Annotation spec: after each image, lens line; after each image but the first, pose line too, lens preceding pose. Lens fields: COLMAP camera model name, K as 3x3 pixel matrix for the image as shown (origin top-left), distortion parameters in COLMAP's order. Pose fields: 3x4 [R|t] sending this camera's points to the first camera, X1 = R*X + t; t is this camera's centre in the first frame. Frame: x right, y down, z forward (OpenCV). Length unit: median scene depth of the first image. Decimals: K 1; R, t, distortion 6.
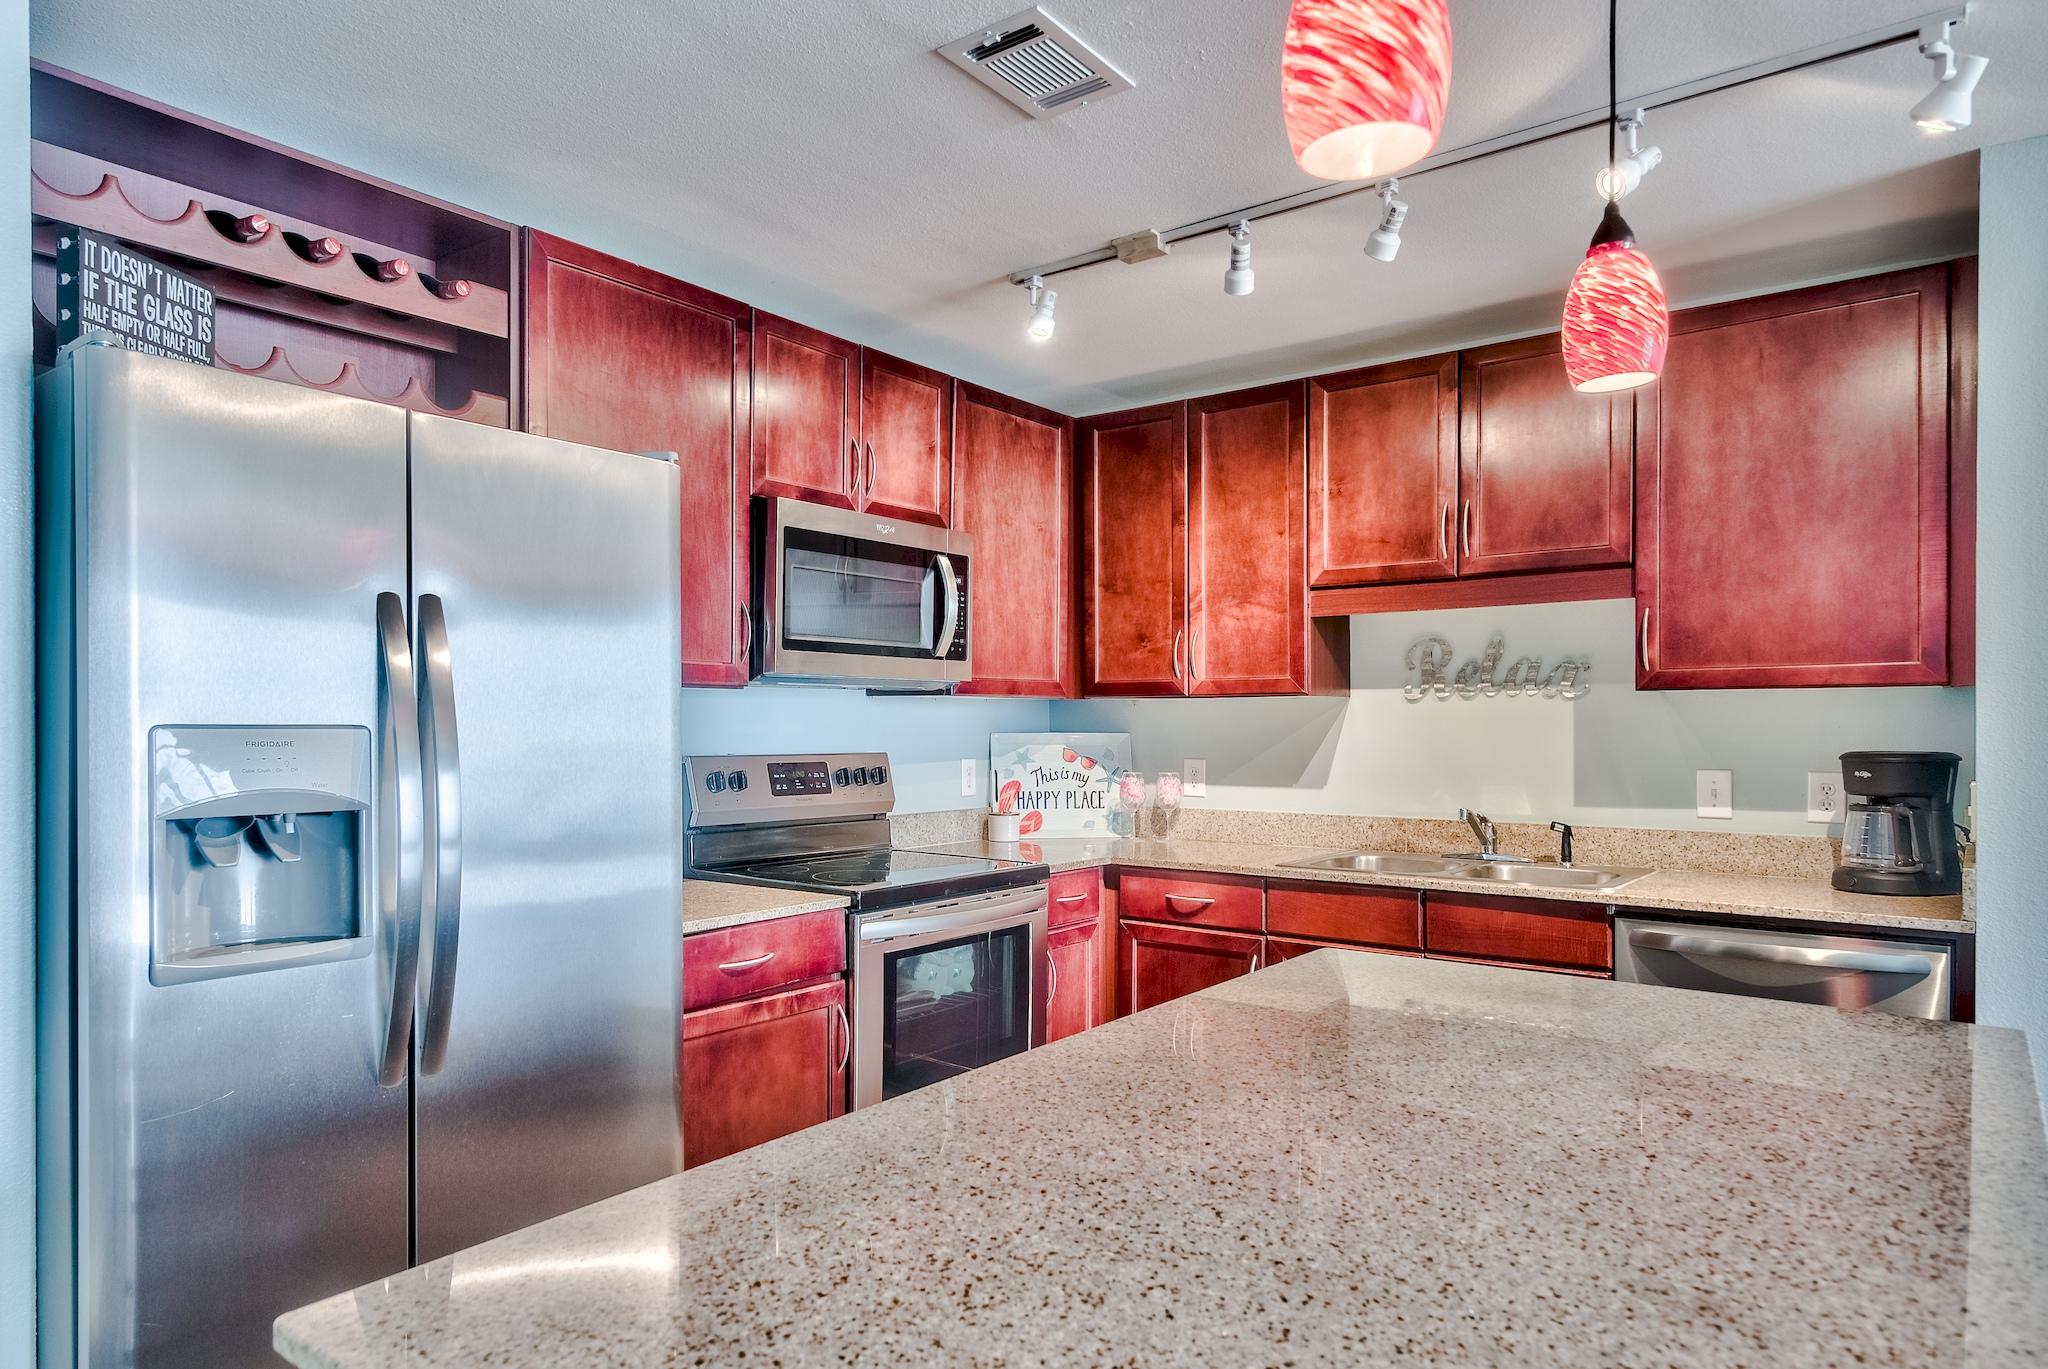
lens RADIAL K [[1289.8, 0, 1019.0], [0, 1289.8, 704.8], [0, 0, 1]] dist [0.011070, 0.001940]
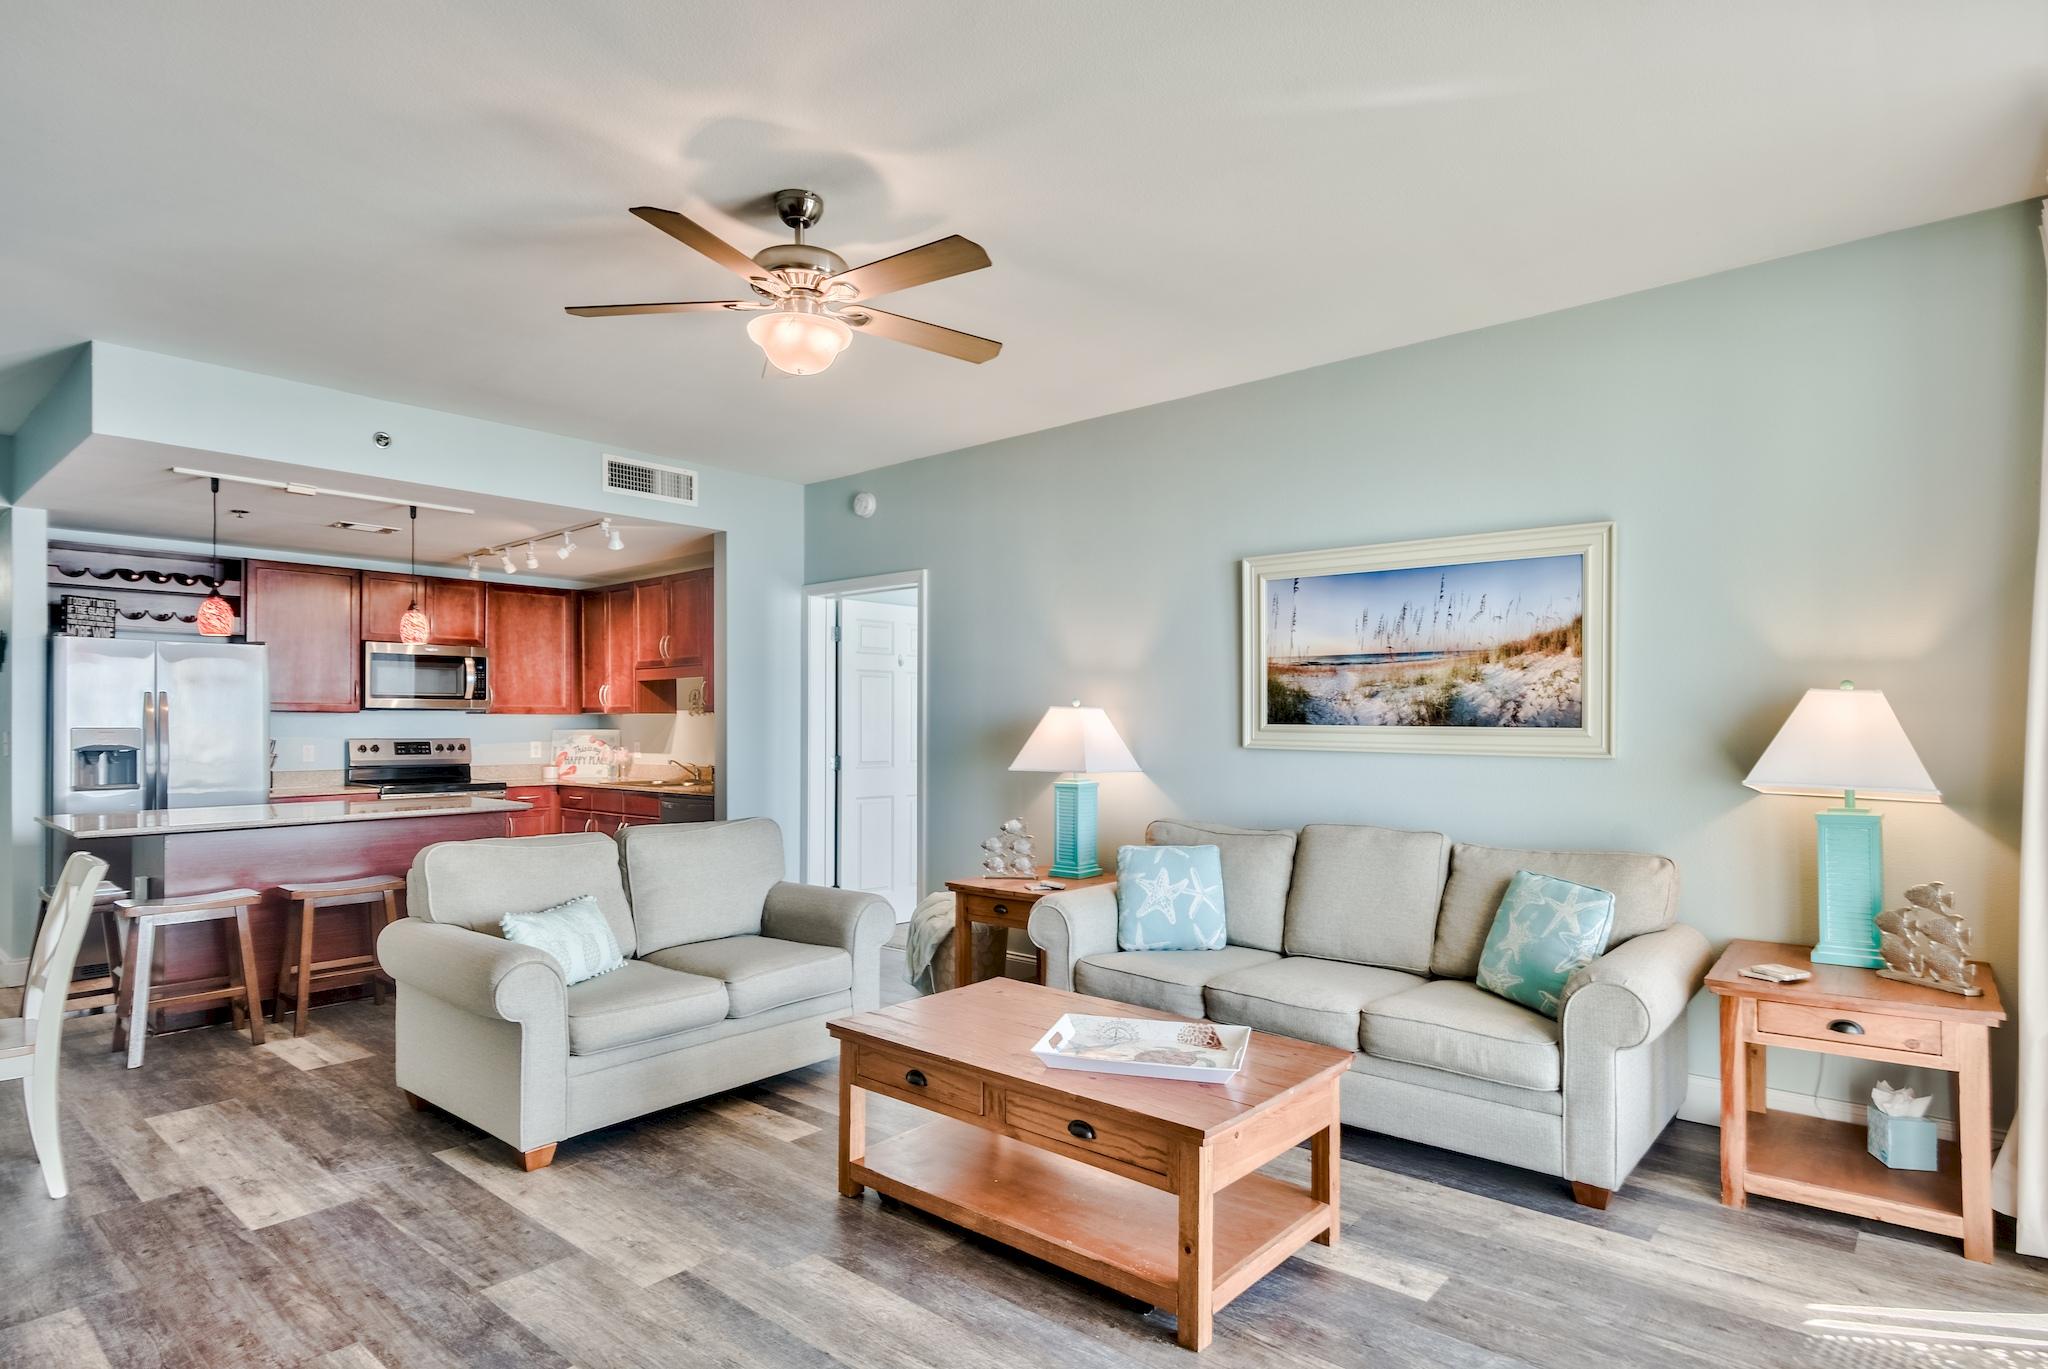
lens RADIAL K [[1097.2, 0, 1051.2], [0, 1097.2, 714.7], [0, 0, 1]] dist [0.020589, -0.000902]
pose [[0.997663, -0.001675, -0.068309, 1.117290], [0.002172, 0.999972, 0.007194, -0.018558], [0.068295, -0.007325, 0.997638, -0.965224]]
